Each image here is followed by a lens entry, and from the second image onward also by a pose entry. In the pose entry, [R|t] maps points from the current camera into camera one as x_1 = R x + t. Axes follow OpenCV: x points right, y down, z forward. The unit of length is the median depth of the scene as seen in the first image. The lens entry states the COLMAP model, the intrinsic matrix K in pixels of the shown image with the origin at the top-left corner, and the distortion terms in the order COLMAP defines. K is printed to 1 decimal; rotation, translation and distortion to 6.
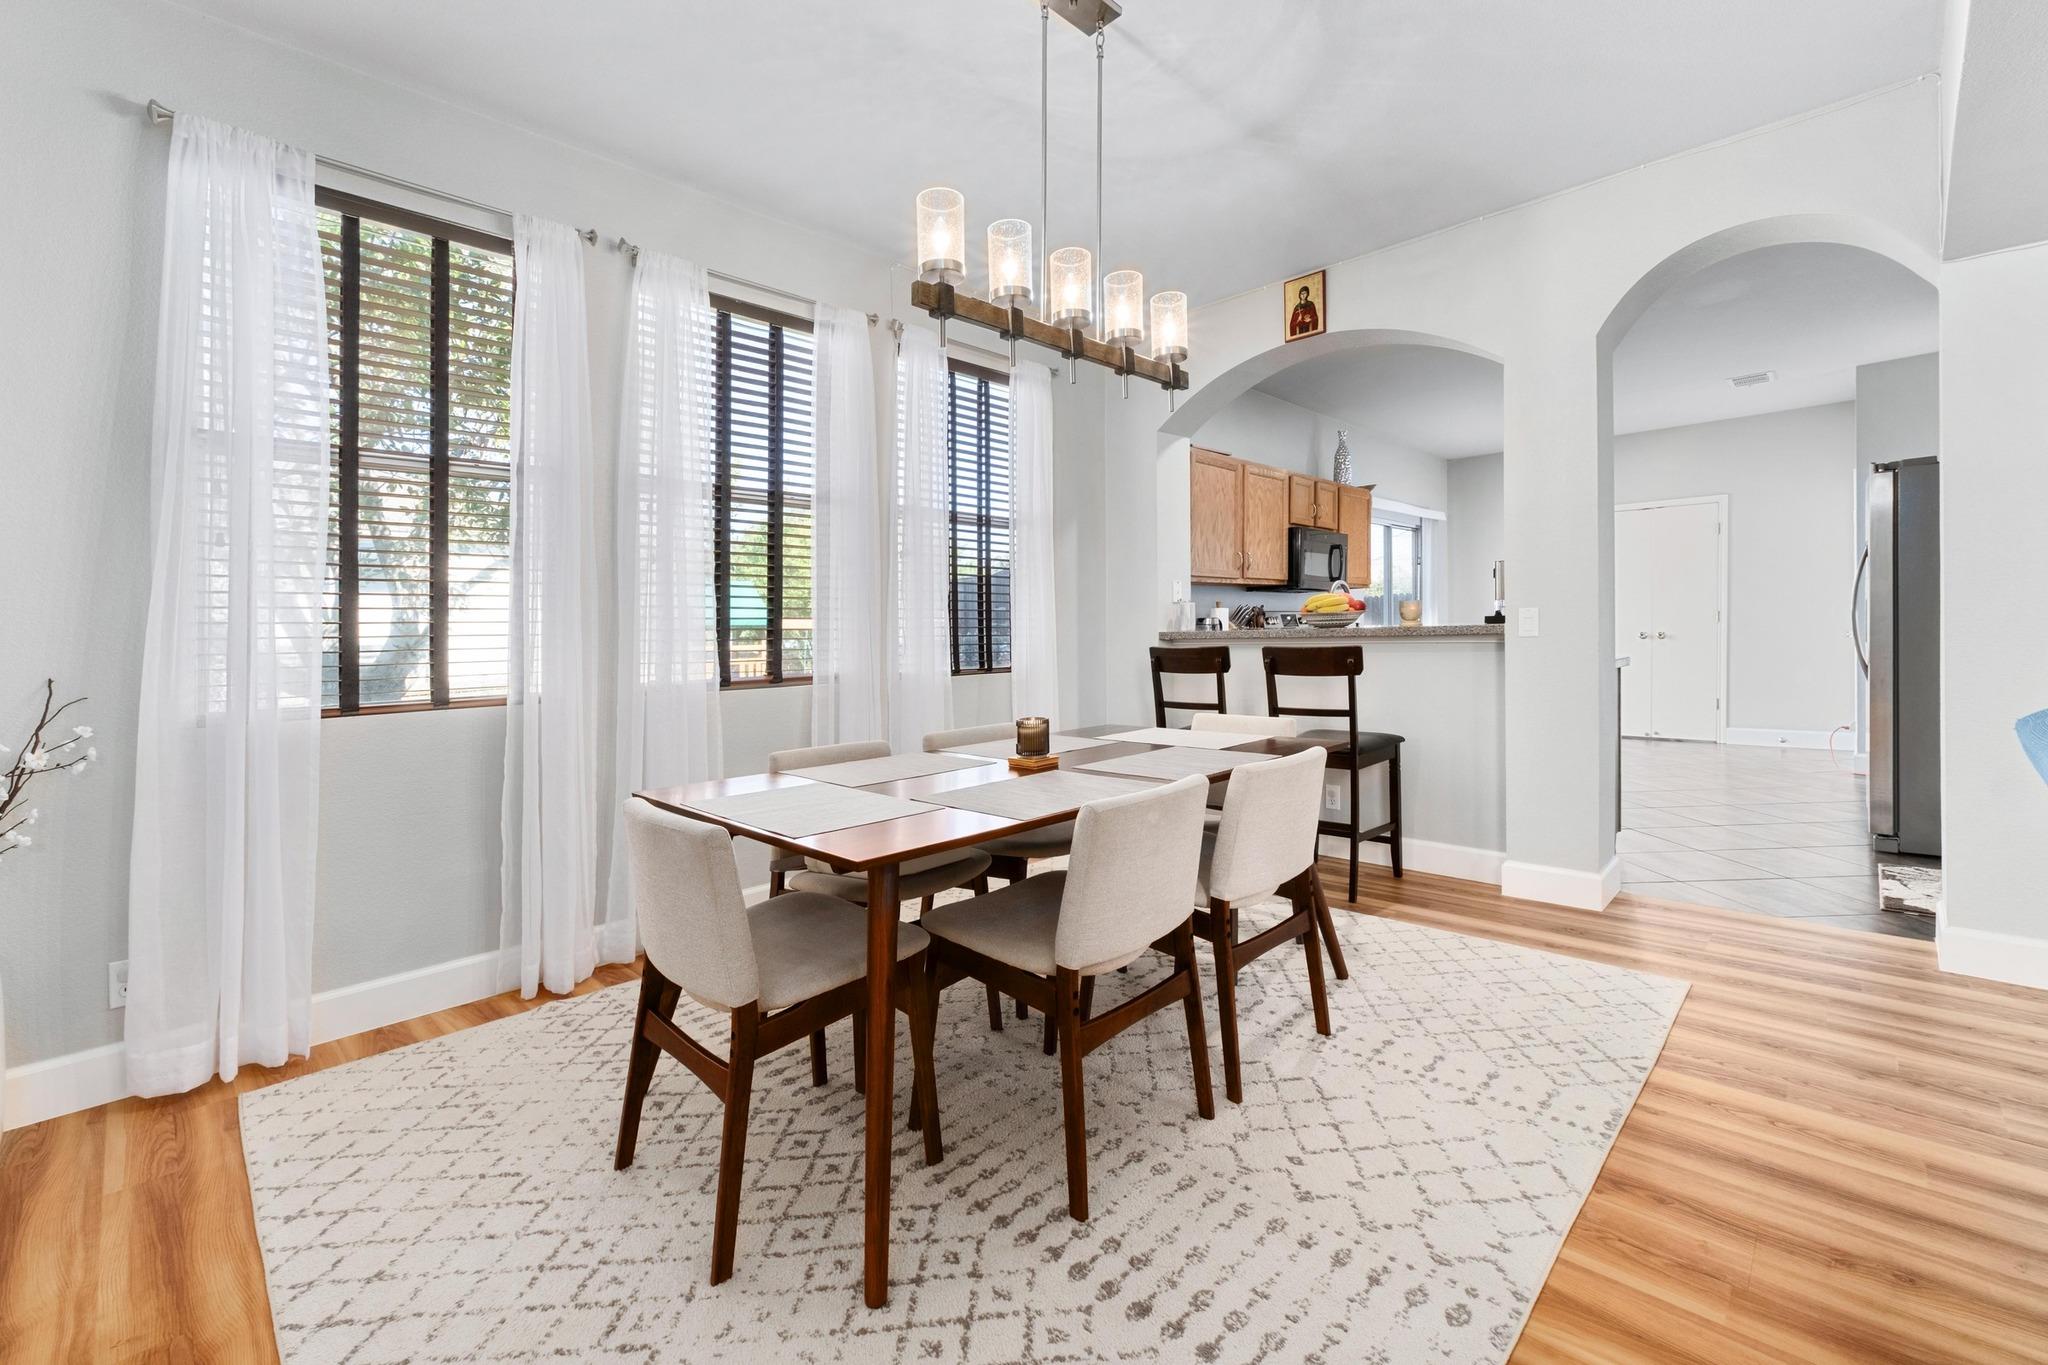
lens RADIAL K [[870.3, 0, 1030.6], [0, 870.3, 633.8], [0, 0, 1]] dist [0.007243, 0.000078]
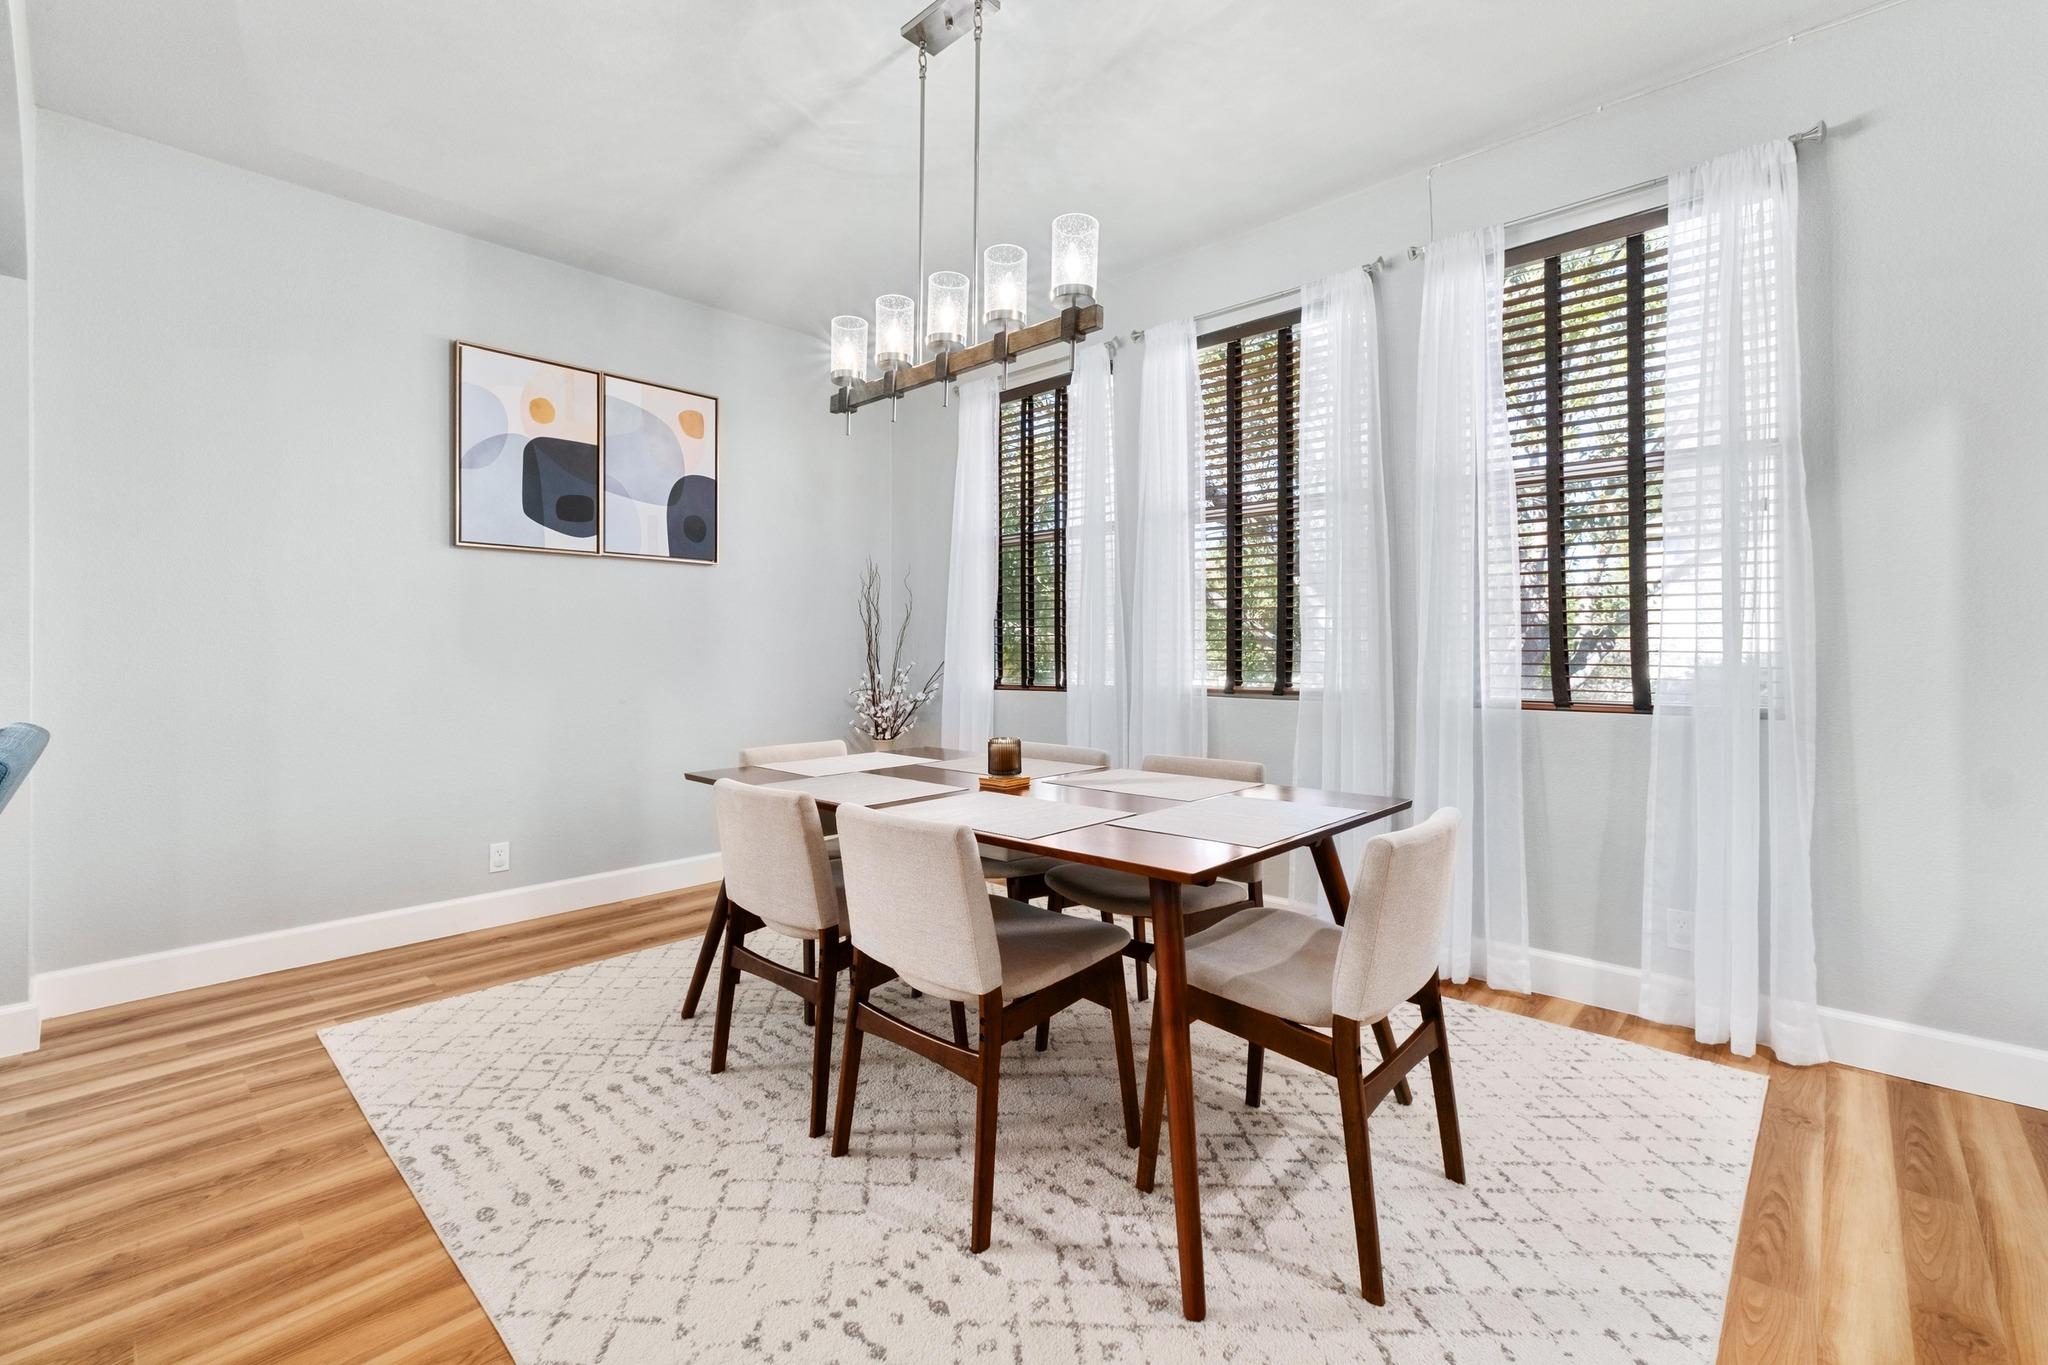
lens RADIAL K [[879.8, 0, 1029.1], [0, 879.8, 639.0], [0, 0, 1]] dist [-0.020117, 0.008251]
pose [[0.020815, 0.008719, -0.999745, 1.006936], [0.002881, 0.999957, 0.008781, -0.023734], [0.999779, -0.003063, 0.020789, 1.017536]]
